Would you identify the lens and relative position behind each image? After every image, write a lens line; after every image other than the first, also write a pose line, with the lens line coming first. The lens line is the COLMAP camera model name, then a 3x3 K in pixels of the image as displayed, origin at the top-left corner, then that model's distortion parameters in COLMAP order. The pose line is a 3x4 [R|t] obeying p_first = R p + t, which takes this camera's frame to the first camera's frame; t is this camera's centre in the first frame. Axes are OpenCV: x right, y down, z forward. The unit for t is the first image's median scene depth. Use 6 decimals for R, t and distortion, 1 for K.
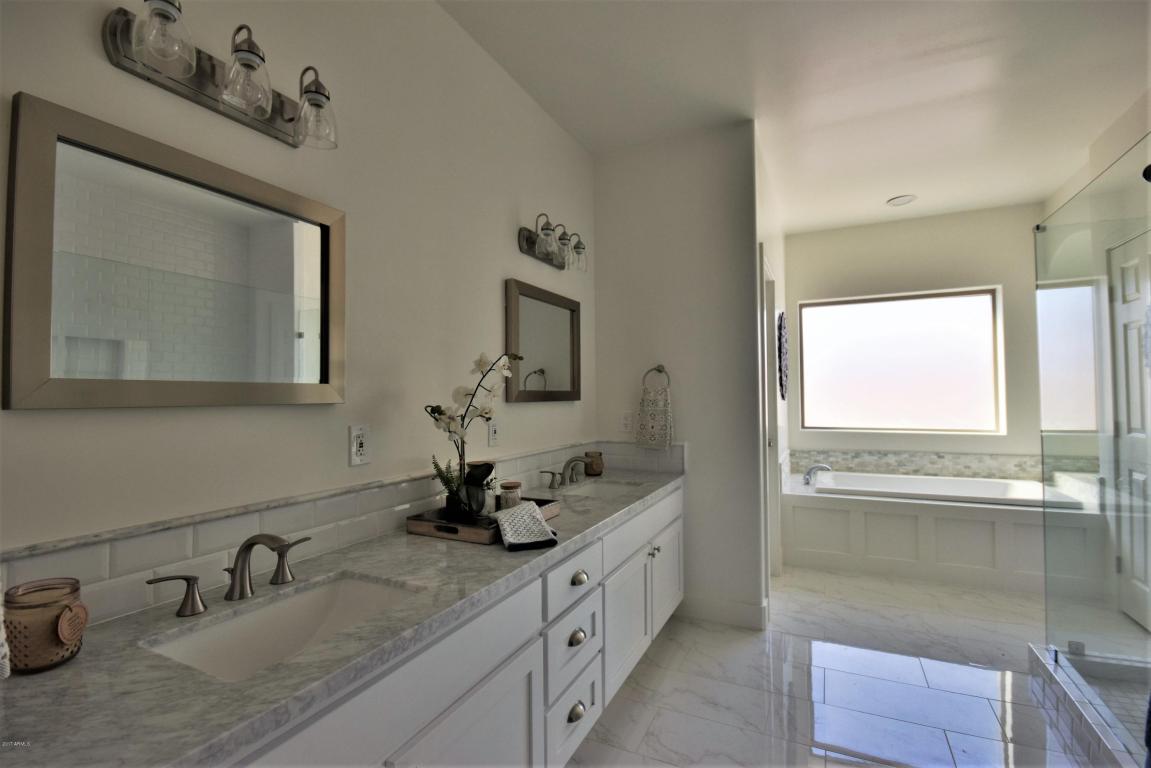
lens RADIAL K [[505.4, 0, 576.6], [0, 505.4, 389.2], [0, 0, 1]] dist [0.009694, -0.012259]
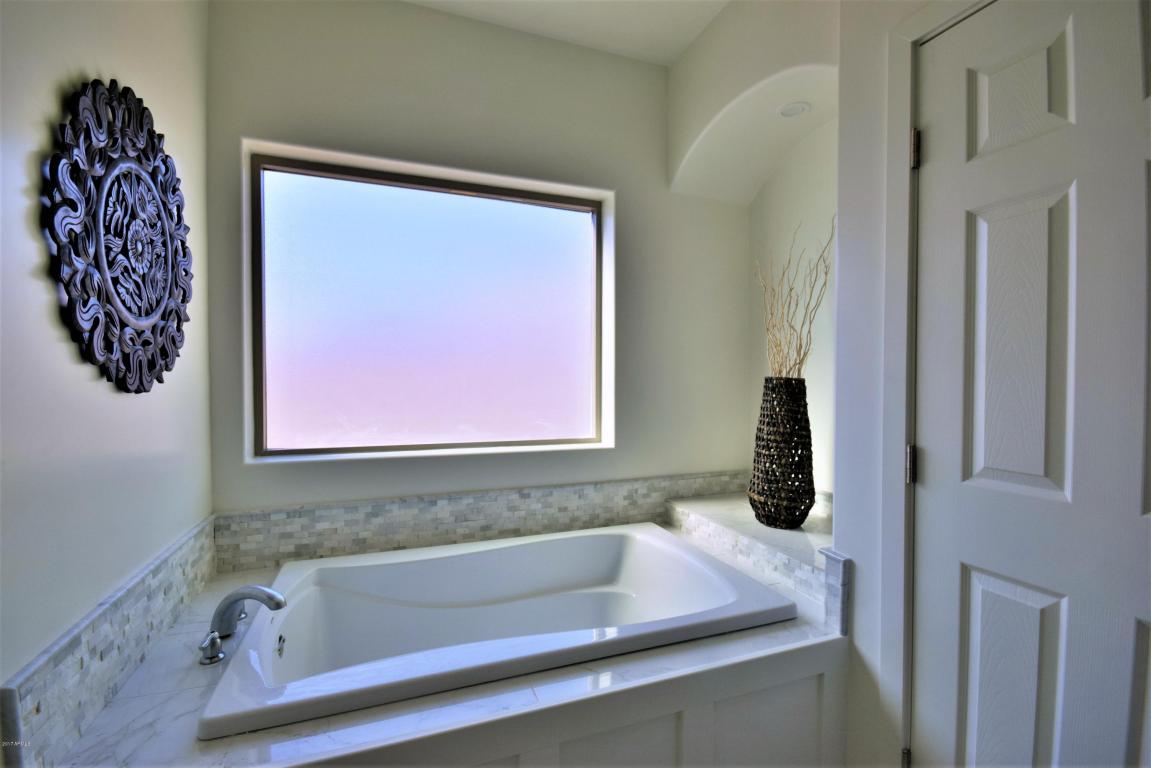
lens RADIAL K [[505.4, 0, 573.0], [0, 505.4, 386.1], [0, 0, 1]] dist [0.009694, -0.012259]
pose [[0.672324, 0.002287, 0.740253, 0.359919], [-0.019279, 0.999710, 0.014422, 0.010324], [-0.740006, -0.023967, 0.672173, 0.608265]]
